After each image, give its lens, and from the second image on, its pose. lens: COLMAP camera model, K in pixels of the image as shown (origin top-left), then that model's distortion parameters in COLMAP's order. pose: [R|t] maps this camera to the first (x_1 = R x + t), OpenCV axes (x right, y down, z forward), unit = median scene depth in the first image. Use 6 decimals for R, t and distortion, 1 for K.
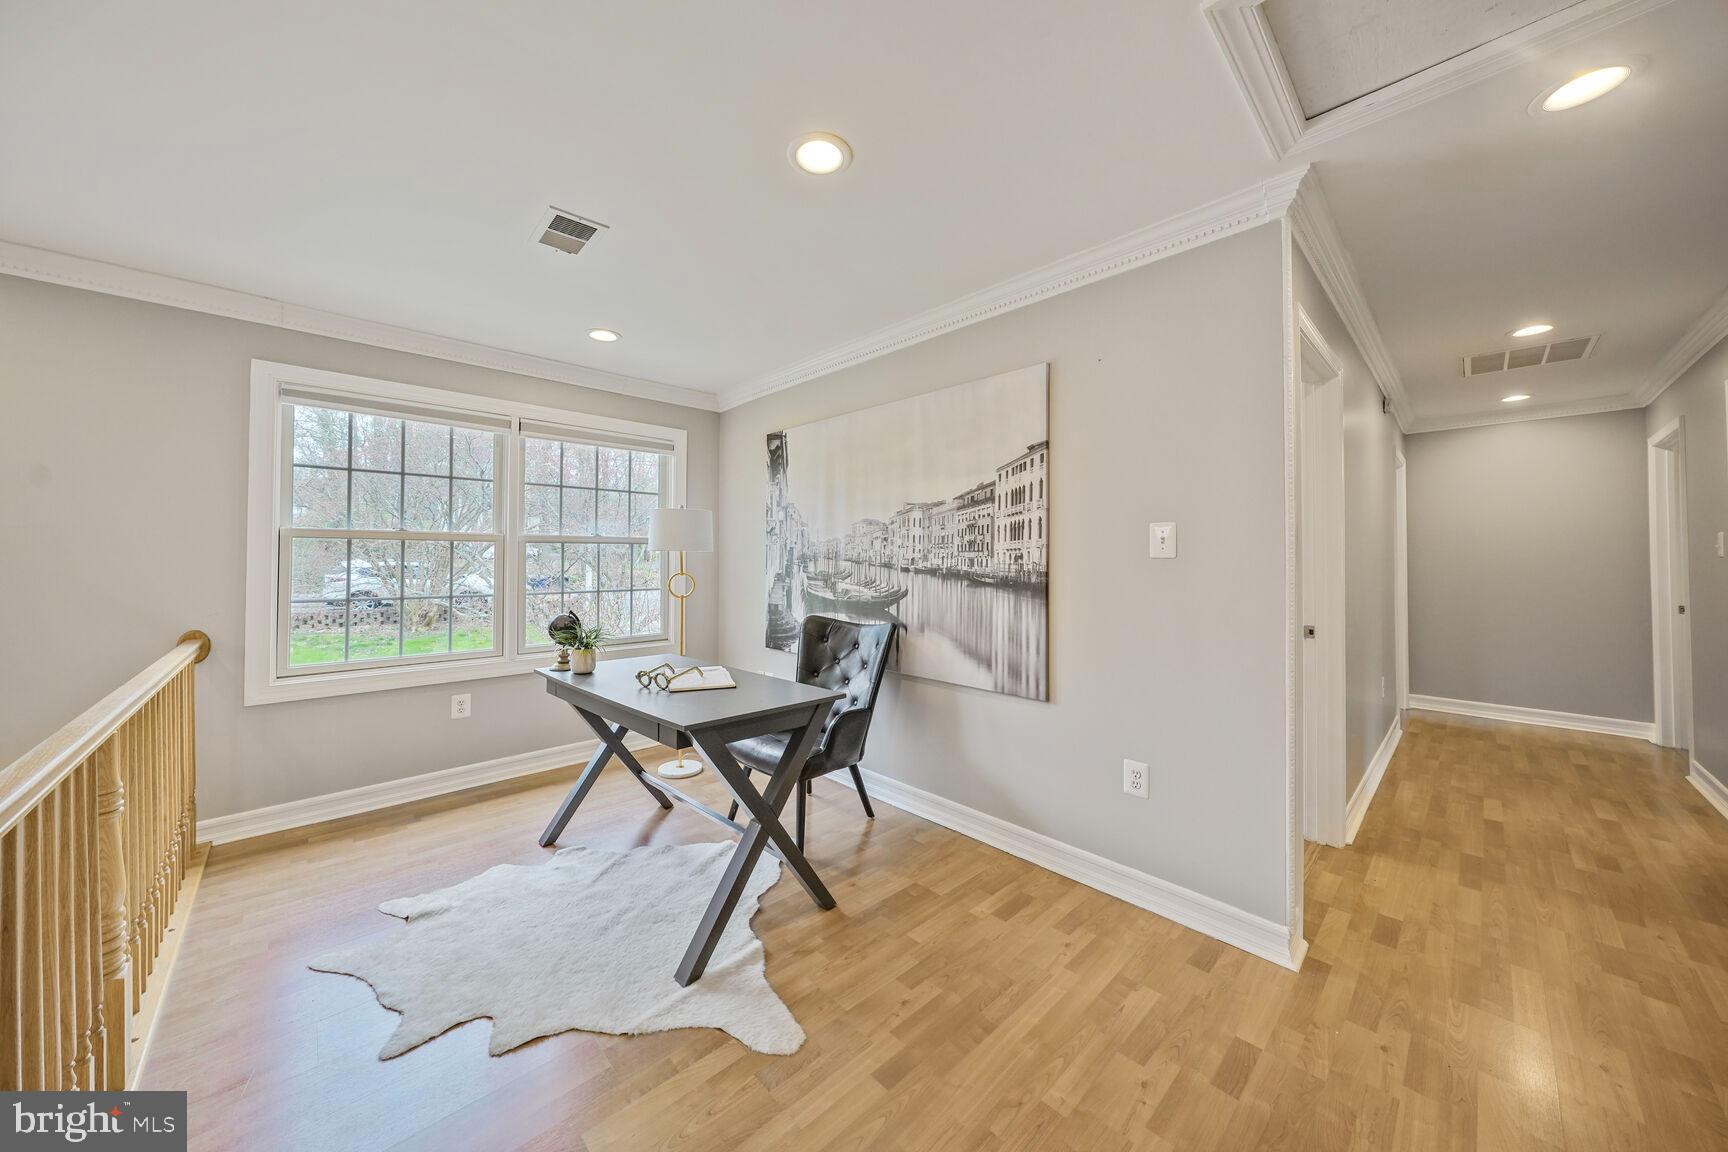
lens RADIAL K [[580.5, 0, 858.8], [0, 580.5, 553.9], [0, 0, 1]] dist [-0.010104, -0.000156]
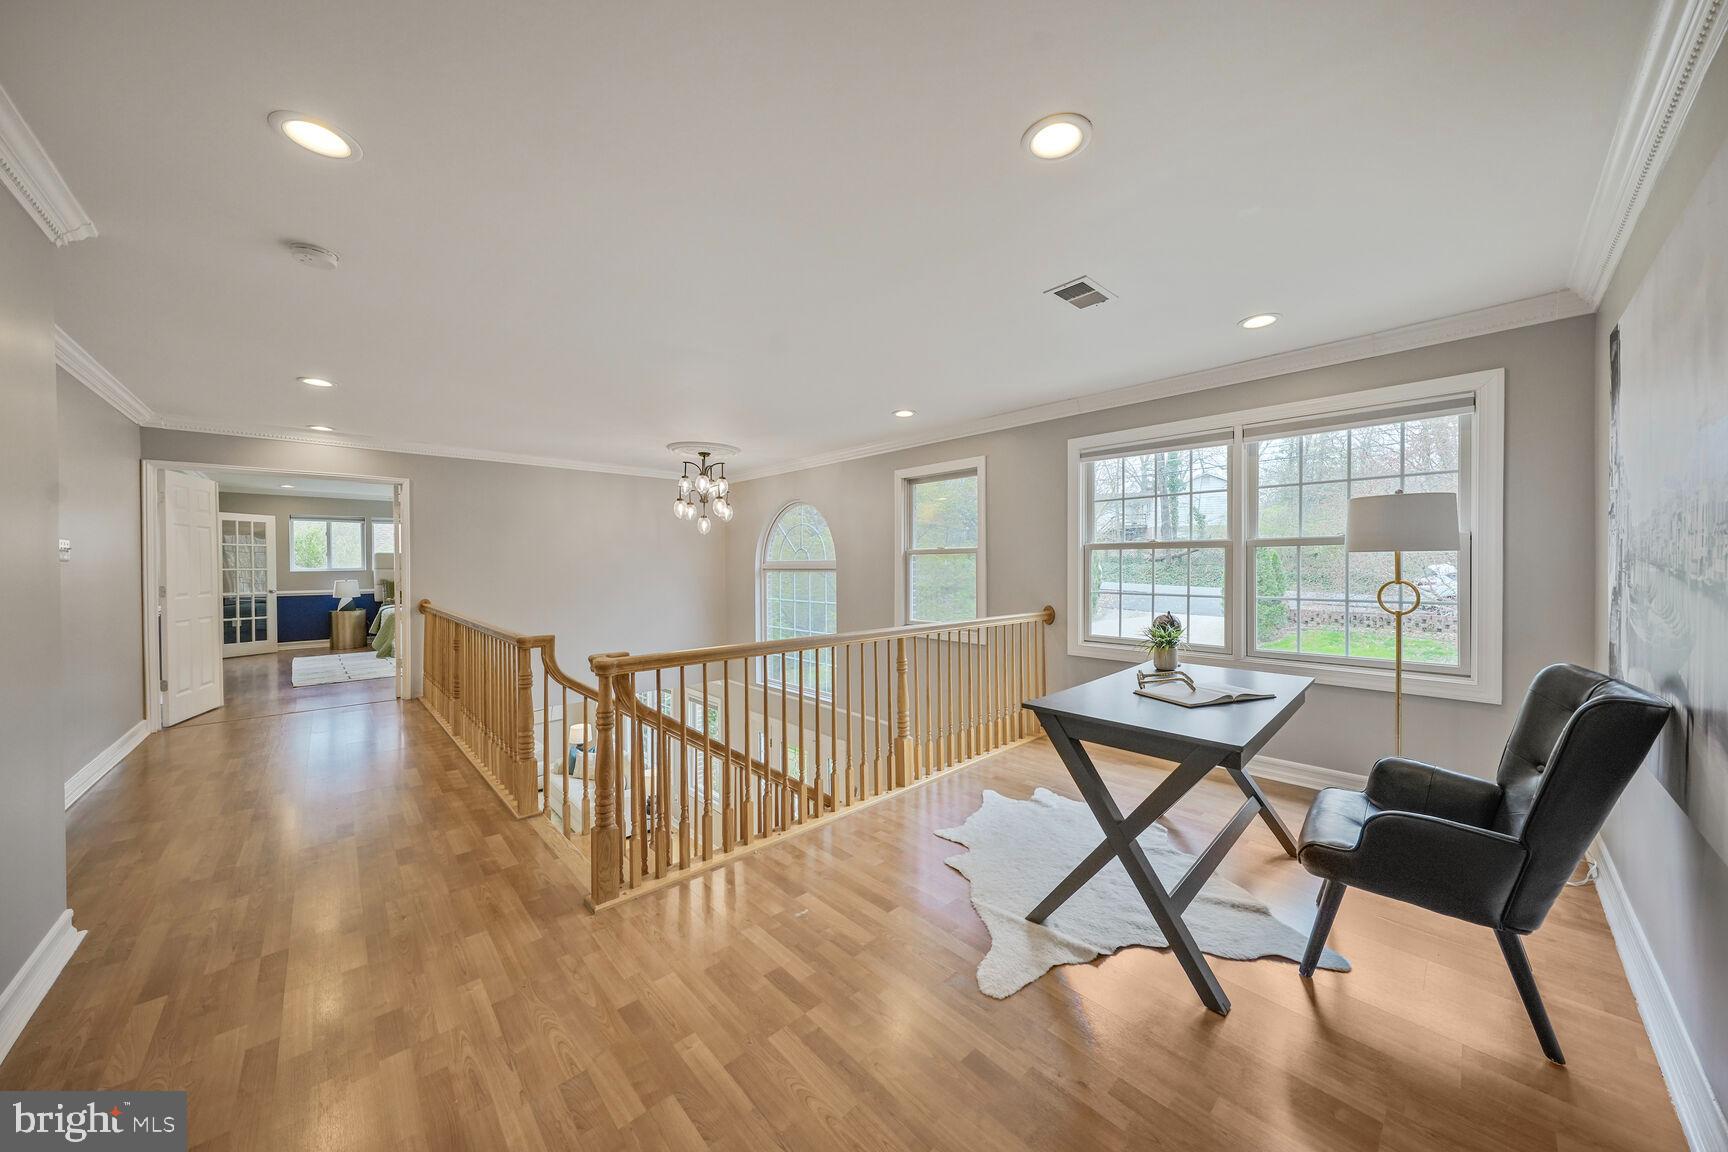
lens RADIAL K [[585.0, 0, 870.0], [0, 585.0, 572.7], [0, 0, 1]] dist [-0.007897, -0.000016]
pose [[0.005794, 0.009700, -0.999936, 0.533992], [0.013747, 0.999858, 0.009779, 0.007428], [0.999889, -0.013803, 0.005660, 0.401001]]
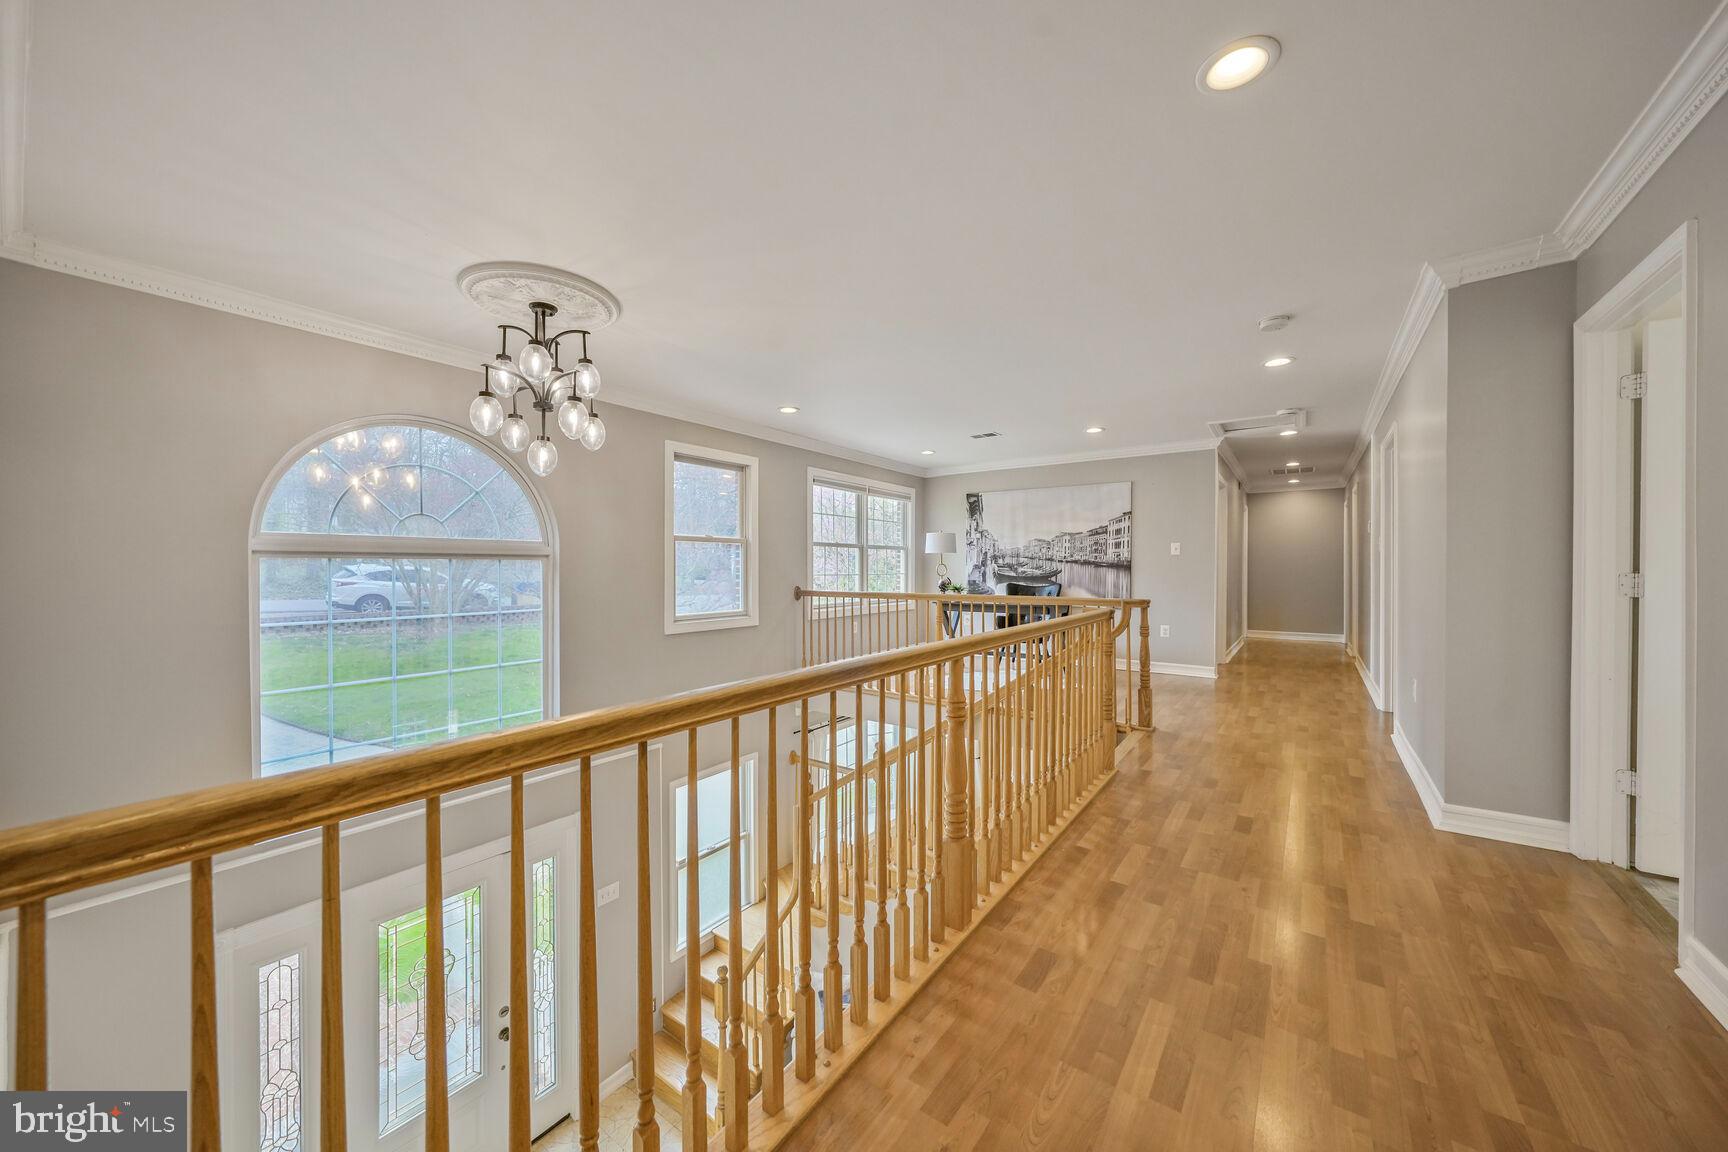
lens RADIAL K [[631.4, 0, 867.1], [0, 631.4, 553.8], [0, 0, 1]] dist [0.000987, 0.000077]
pose [[0.978011, 0.001858, 0.208547, -1.251502], [0.000819, 0.999918, -0.012747, 0.030703], [-0.208554, 0.012637, 0.977929, -1.356009]]
